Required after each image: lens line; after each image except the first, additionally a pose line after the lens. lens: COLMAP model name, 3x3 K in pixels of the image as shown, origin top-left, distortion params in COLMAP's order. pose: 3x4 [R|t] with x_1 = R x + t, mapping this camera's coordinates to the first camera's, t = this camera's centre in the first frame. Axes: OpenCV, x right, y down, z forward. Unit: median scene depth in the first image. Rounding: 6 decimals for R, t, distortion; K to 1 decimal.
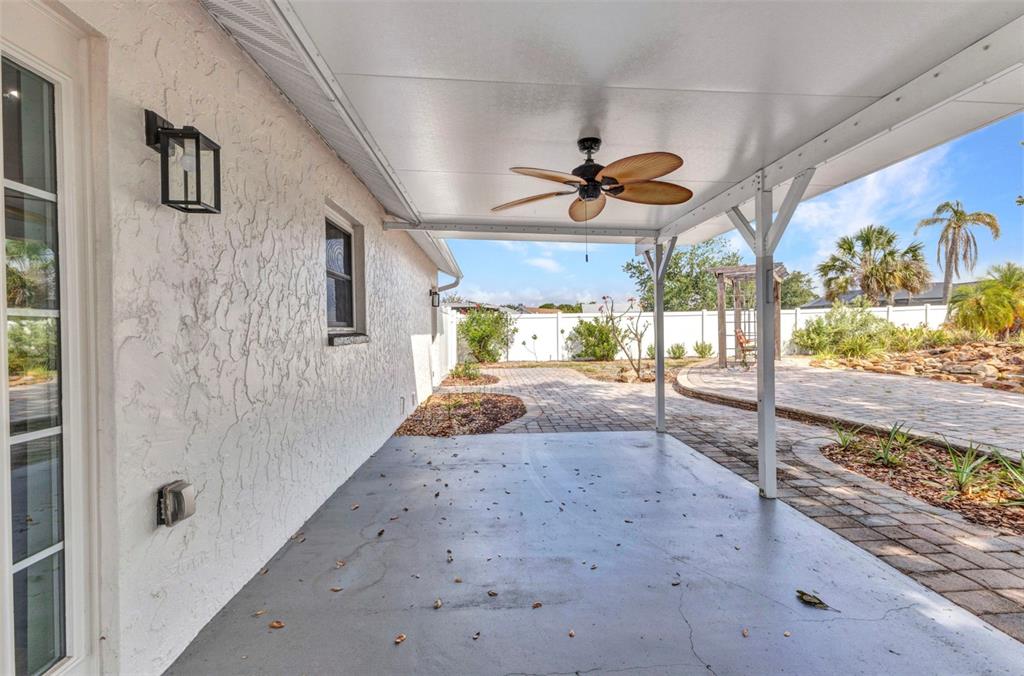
lens RADIAL K [[446.5, 0, 510.5], [0, 446.5, 332.7], [0, 0, 1]] dist [0.005636, -0.000543]
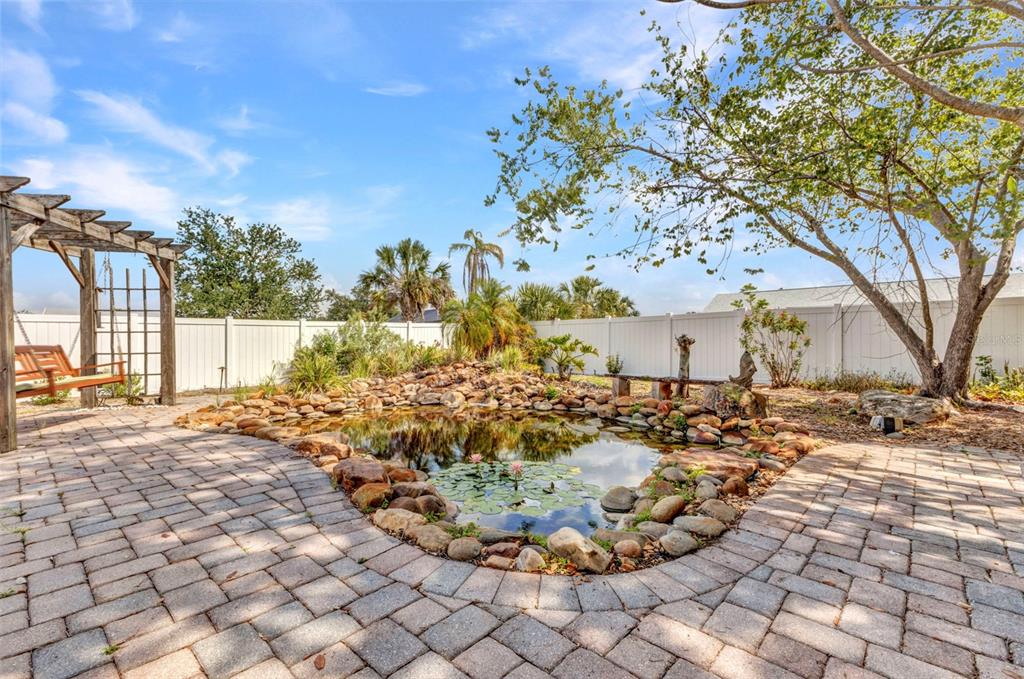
lens RADIAL K [[446.5, 0, 510.5], [0, 446.5, 334.2], [0, 0, 1]] dist [0.005636, -0.000543]
pose [[0.700309, 0.022182, 0.713496, 0.352540], [0.005794, 0.999308, -0.036755, -0.000473], [-0.713817, 0.029874, 0.699695, 0.234065]]
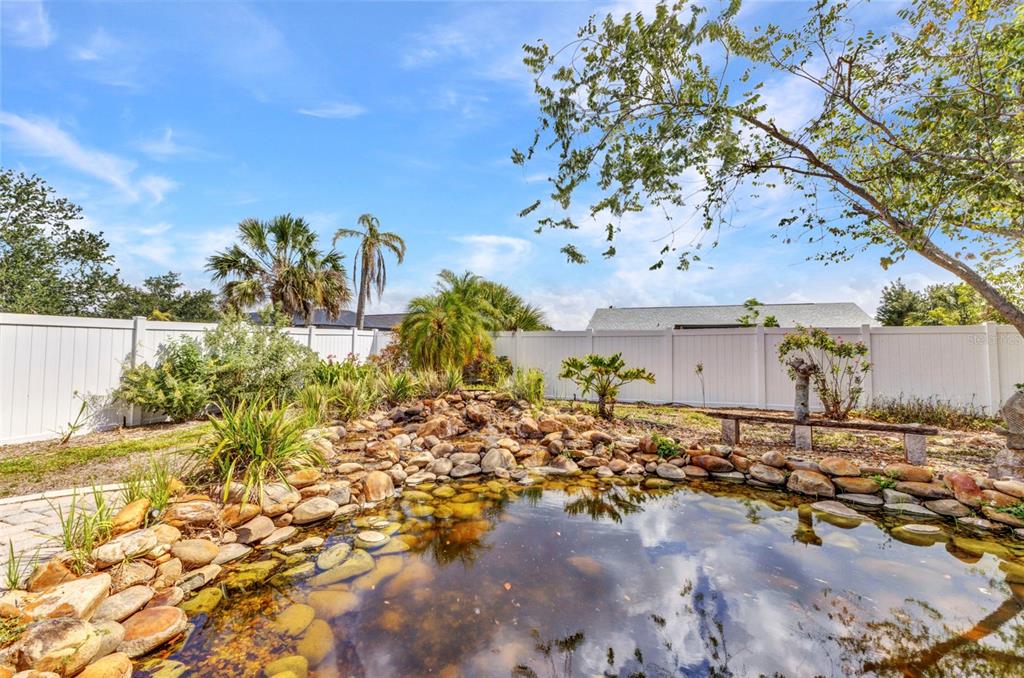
lens RADIAL K [[446.5, 0, 510.5], [0, 446.5, 333.7], [0, 0, 1]] dist [0.005636, -0.000543]
pose [[0.402642, 0.053312, 0.913804, 0.391259], [-0.002810, 0.998370, -0.057008, -0.015168], [-0.915353, 0.020386, 0.402136, 0.500622]]
